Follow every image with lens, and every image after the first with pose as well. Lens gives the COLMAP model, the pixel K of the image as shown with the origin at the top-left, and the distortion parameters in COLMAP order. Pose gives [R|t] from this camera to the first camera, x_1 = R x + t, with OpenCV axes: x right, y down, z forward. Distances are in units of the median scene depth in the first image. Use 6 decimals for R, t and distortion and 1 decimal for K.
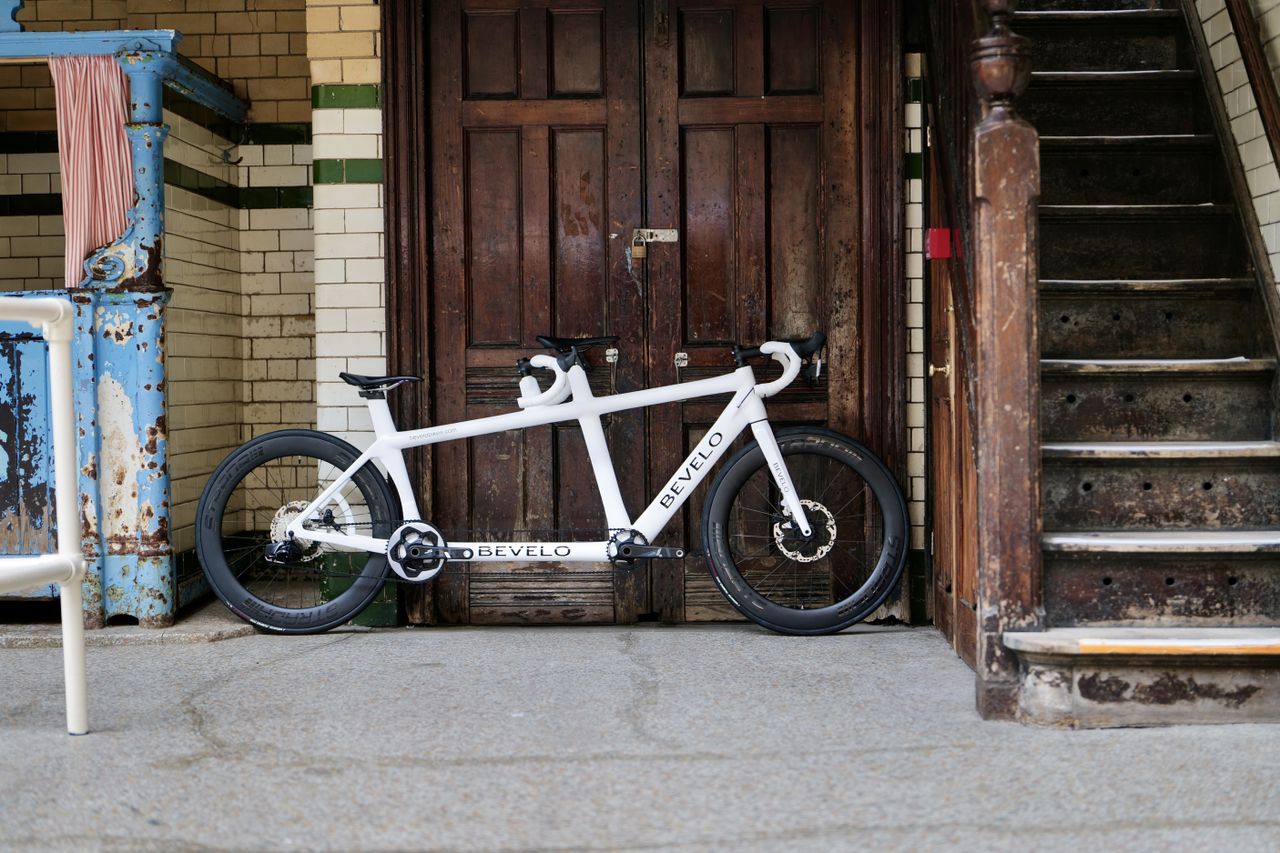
lens RADIAL K [[1790.0, 0, 640.5], [0, 1790.0, 424.3], [0, 0, 1]] dist [-0.014007, 0.000000]
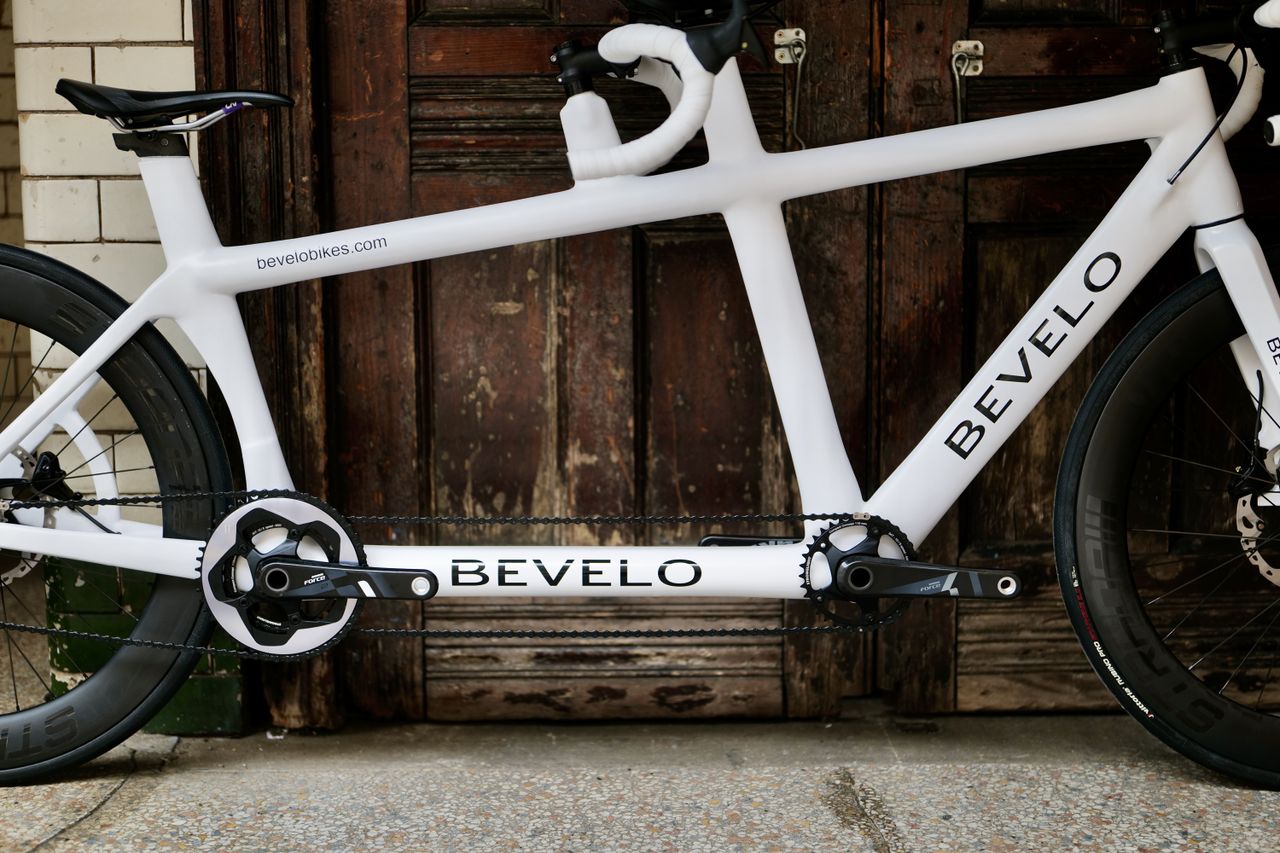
lens RADIAL K [[1790.0, 0, 641.8], [0, 1790.0, 430.0], [0, 0, 1]] dist [-0.014007, 0.000000]
pose [[0.999119, -0.001319, 0.041942, -0.065767], [-0.003851, 0.992406, 0.122944, -0.003775], [-0.041786, -0.122997, 0.991527, 0.626567]]
